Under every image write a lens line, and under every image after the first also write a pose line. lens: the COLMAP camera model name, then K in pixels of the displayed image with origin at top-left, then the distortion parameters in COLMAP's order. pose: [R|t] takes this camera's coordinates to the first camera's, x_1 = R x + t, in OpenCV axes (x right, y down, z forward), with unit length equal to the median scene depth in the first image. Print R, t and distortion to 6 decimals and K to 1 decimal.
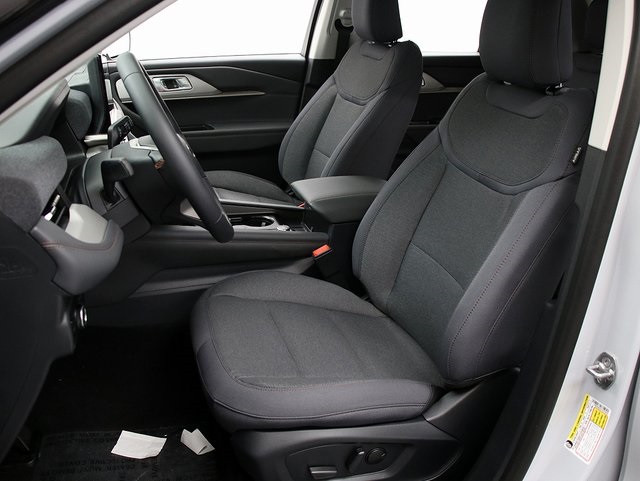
lens RADIAL K [[565.2, 0, 320.0], [0, 565.2, 239.5], [0, 0, 1]] dist [-0.109677, 0.048283]
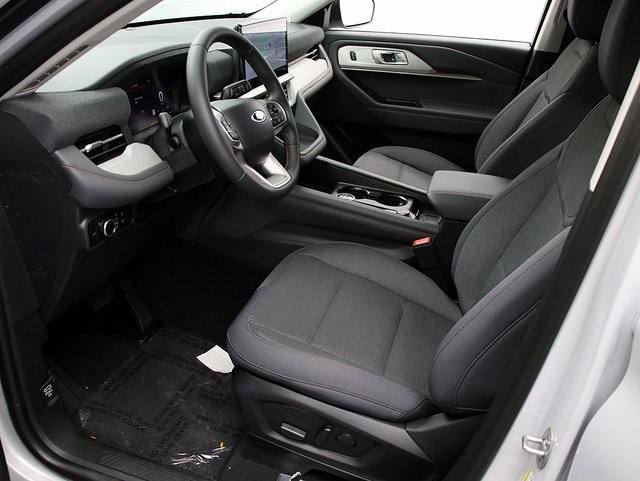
lens RADIAL K [[565.2, 0, 319.1], [0, 565.2, 242.7], [0, 0, 1]] dist [-0.109677, 0.048283]
pose [[0.844645, 0.258445, -0.468809, 0.322557], [-0.235172, 0.965851, 0.108750, -0.045399], [0.480905, 0.018396, 0.876580, 0.048051]]
